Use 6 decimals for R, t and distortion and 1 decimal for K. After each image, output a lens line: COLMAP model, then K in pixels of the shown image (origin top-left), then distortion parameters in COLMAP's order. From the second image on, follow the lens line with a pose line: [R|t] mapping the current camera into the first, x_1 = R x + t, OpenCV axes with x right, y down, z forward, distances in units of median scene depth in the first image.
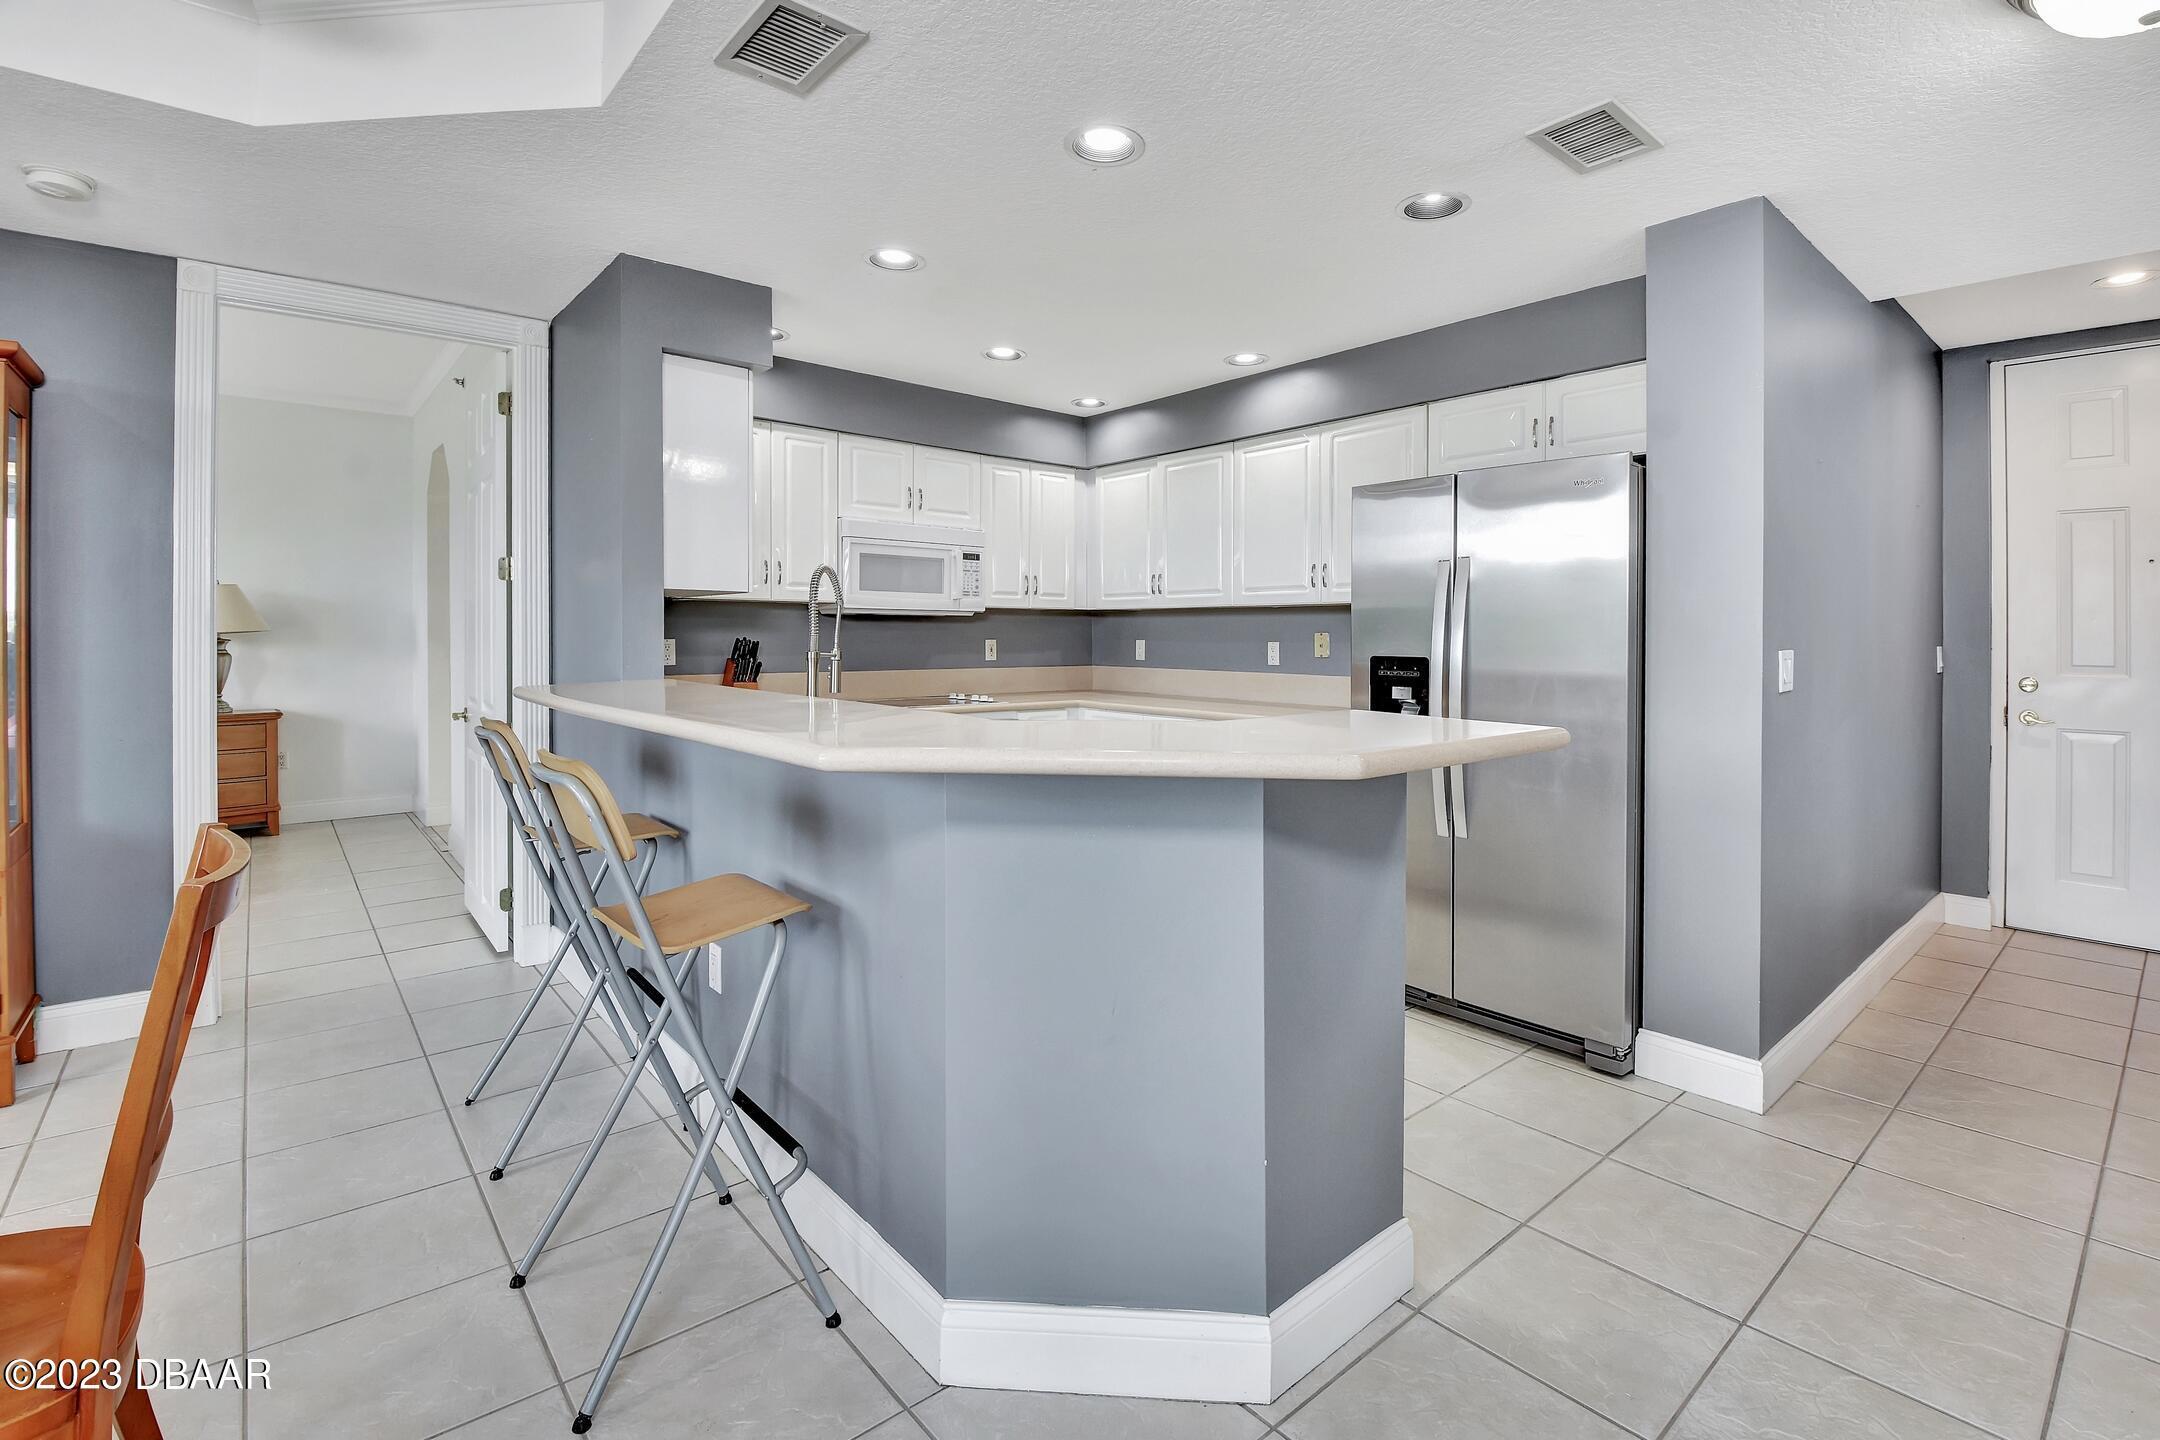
lens RADIAL K [[978.0, 0, 1113.7], [0, 978.0, 654.2], [0, 0, 1]] dist [0.020682, -0.004996]
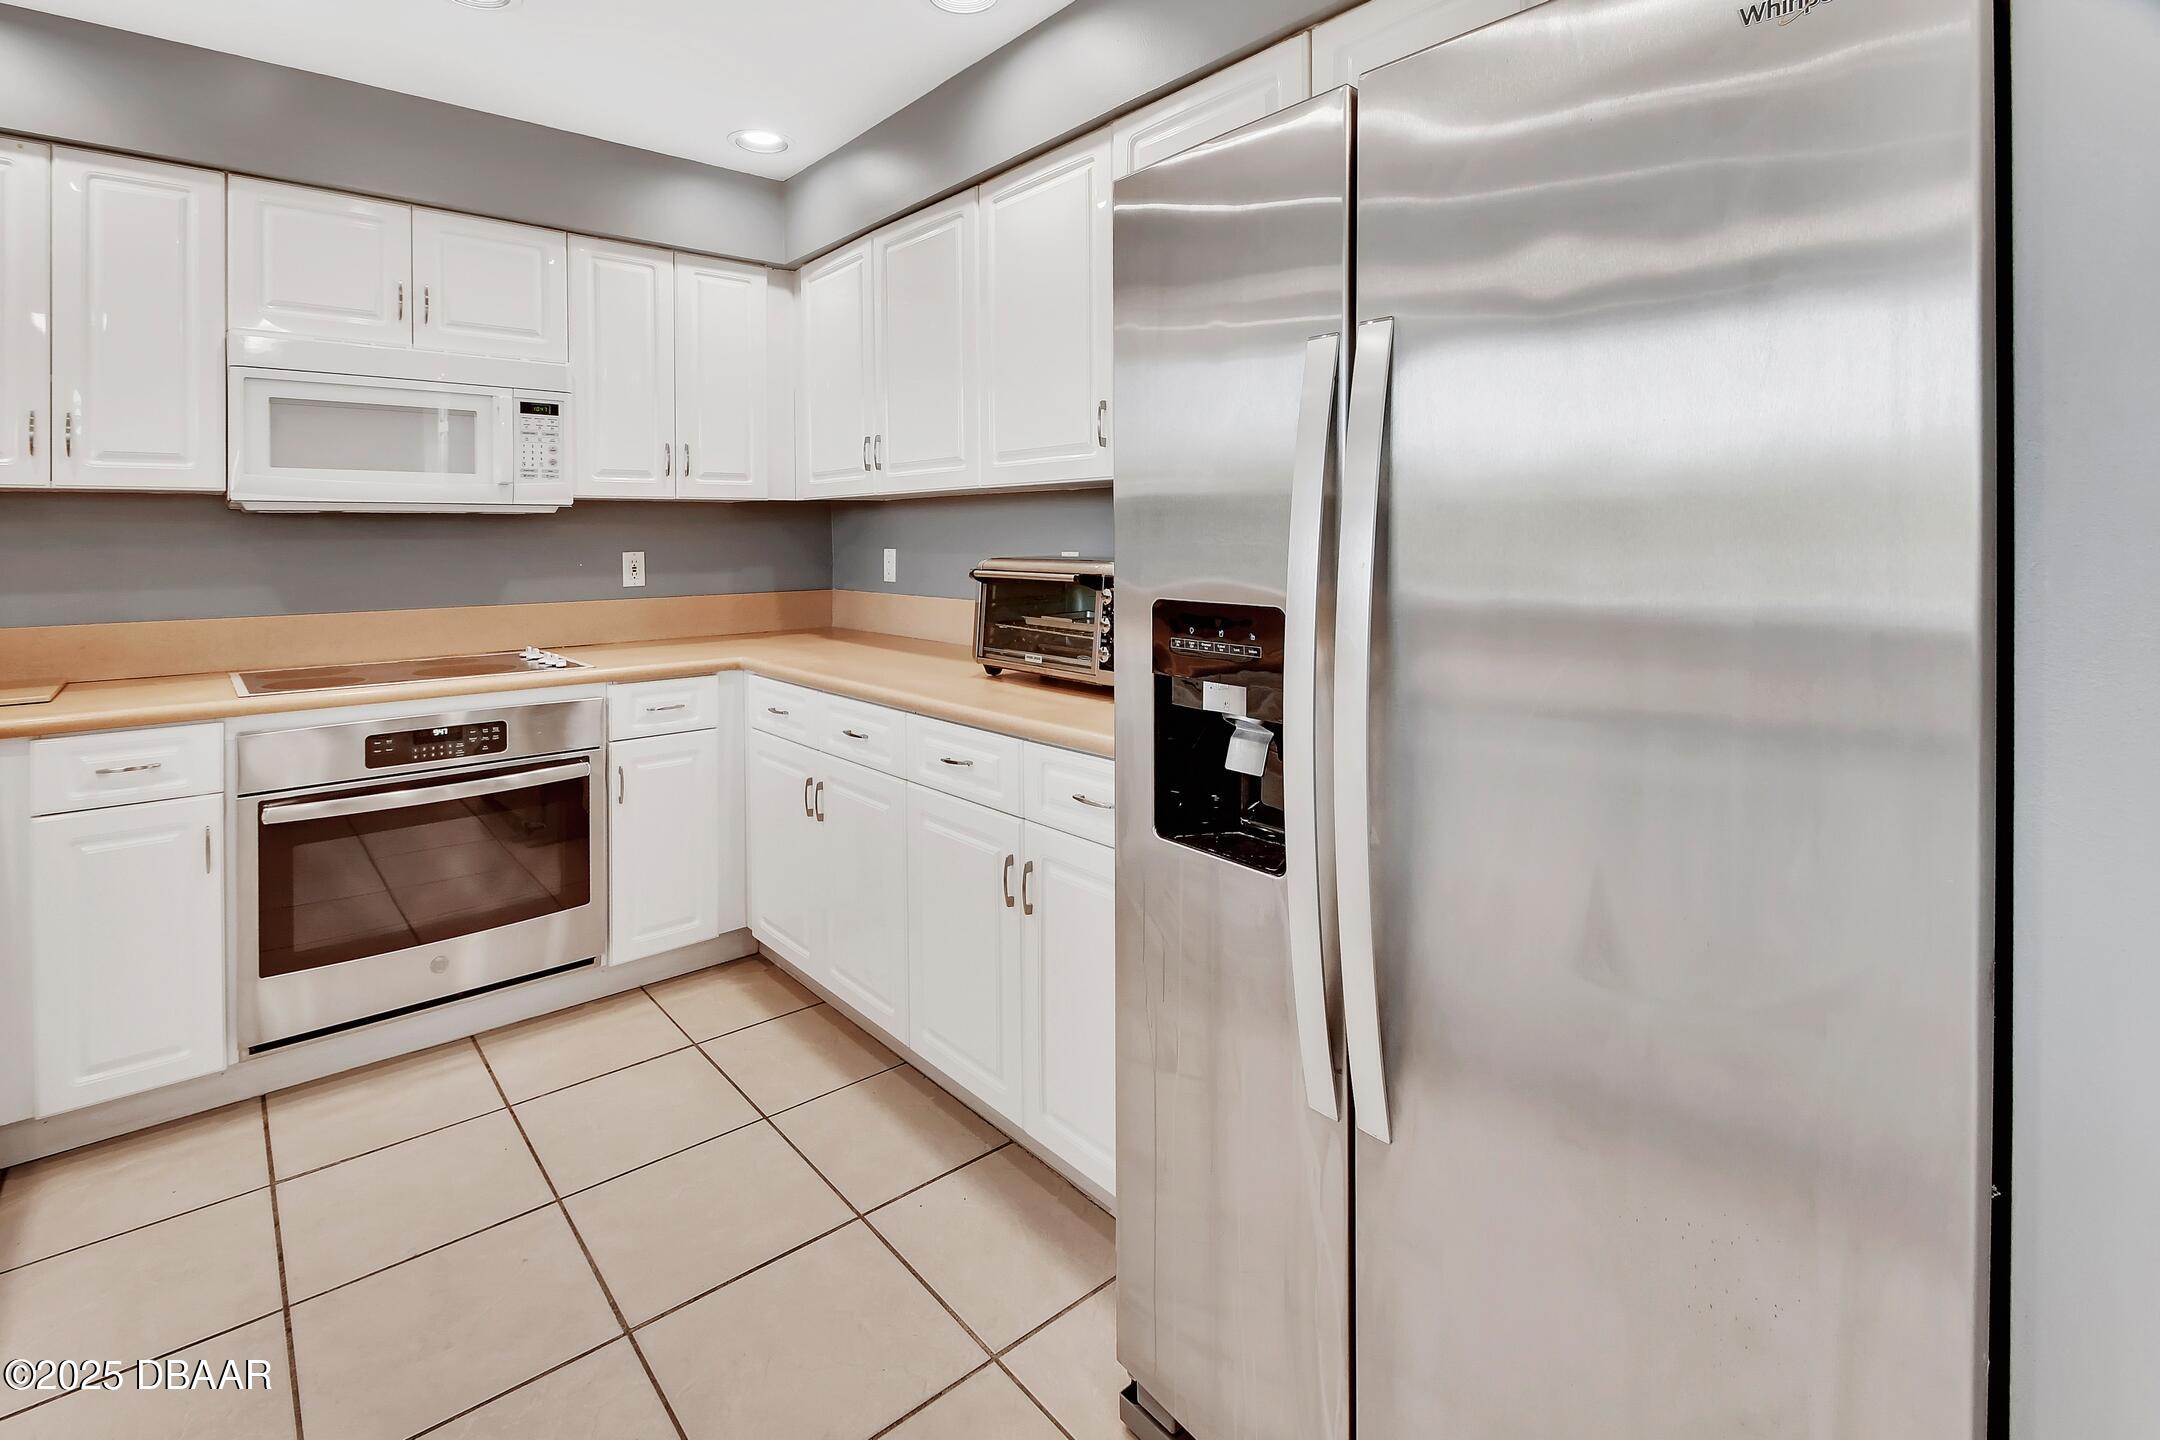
lens RADIAL K [[1005.1, 0, 1059.0], [0, 1005.1, 545.3], [0, 0, 1]] dist [-0.005847, -0.003973]
pose [[0.999639, -0.012322, -0.023857, 0.193087], [0.012139, 0.999896, -0.007804, -0.013872], [0.023951, 0.007511, 0.999685, 0.488694]]
